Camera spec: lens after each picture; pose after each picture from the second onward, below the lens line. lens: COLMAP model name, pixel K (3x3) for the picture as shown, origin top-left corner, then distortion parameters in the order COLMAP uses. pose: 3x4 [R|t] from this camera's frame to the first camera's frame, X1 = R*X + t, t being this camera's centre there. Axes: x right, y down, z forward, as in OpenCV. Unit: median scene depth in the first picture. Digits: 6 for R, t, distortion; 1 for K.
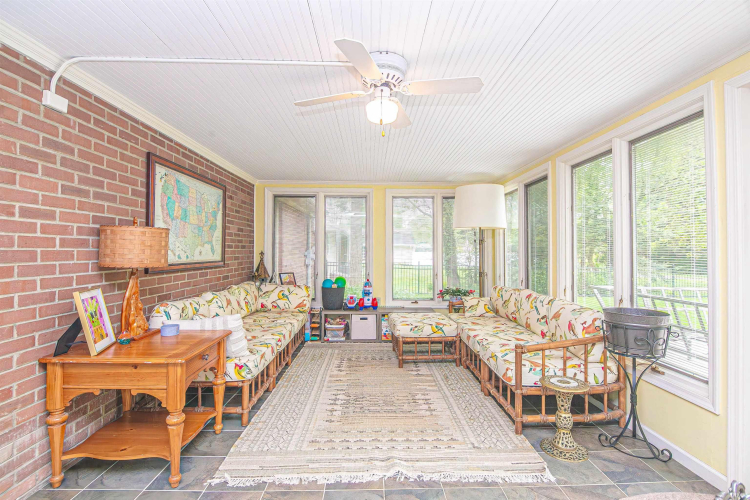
lens RADIAL K [[337.8, 0, 374.8], [0, 337.8, 246.5], [0, 0, 1]] dist [-0.001309, -0.006988]
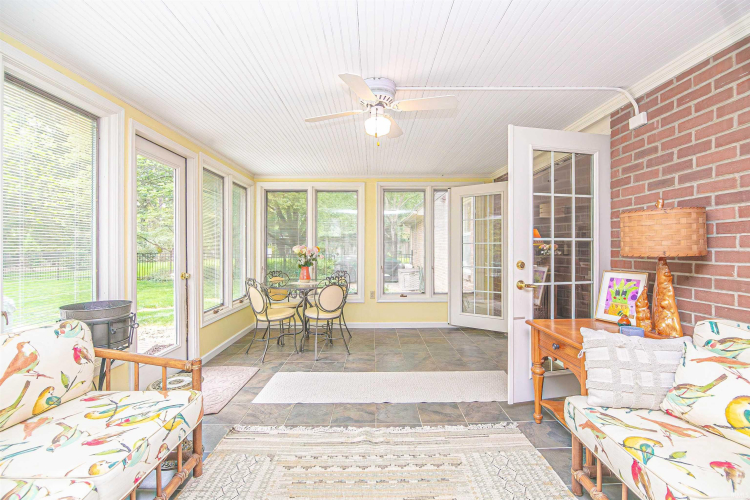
lens RADIAL K [[337.8, 0, 374.8], [0, 337.8, 246.5], [0, 0, 1]] dist [-0.001309, -0.006988]
pose [[-0.999942, -0.000253, 0.010805, 0.016309], [-0.000452, 0.999830, -0.018432, 0.056820], [-0.010799, -0.018436, -0.999772, 2.070052]]
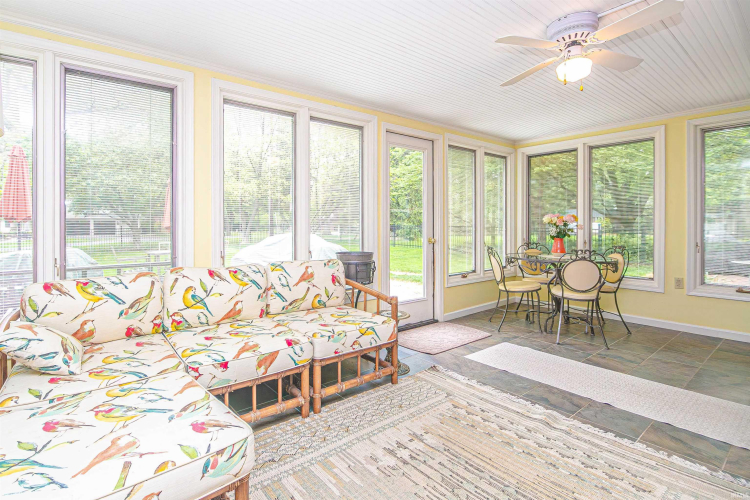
lens RADIAL K [[372.8, 0, 344.7], [0, 372.8, 220.4], [0, 0, 1]] dist [-0.002249, -0.001215]
pose [[-0.591391, 0.006649, 0.806357, -0.469274], [-0.011034, 0.999806, -0.016336, 0.093129], [-0.806309, -0.018558, -0.591203, 2.105979]]
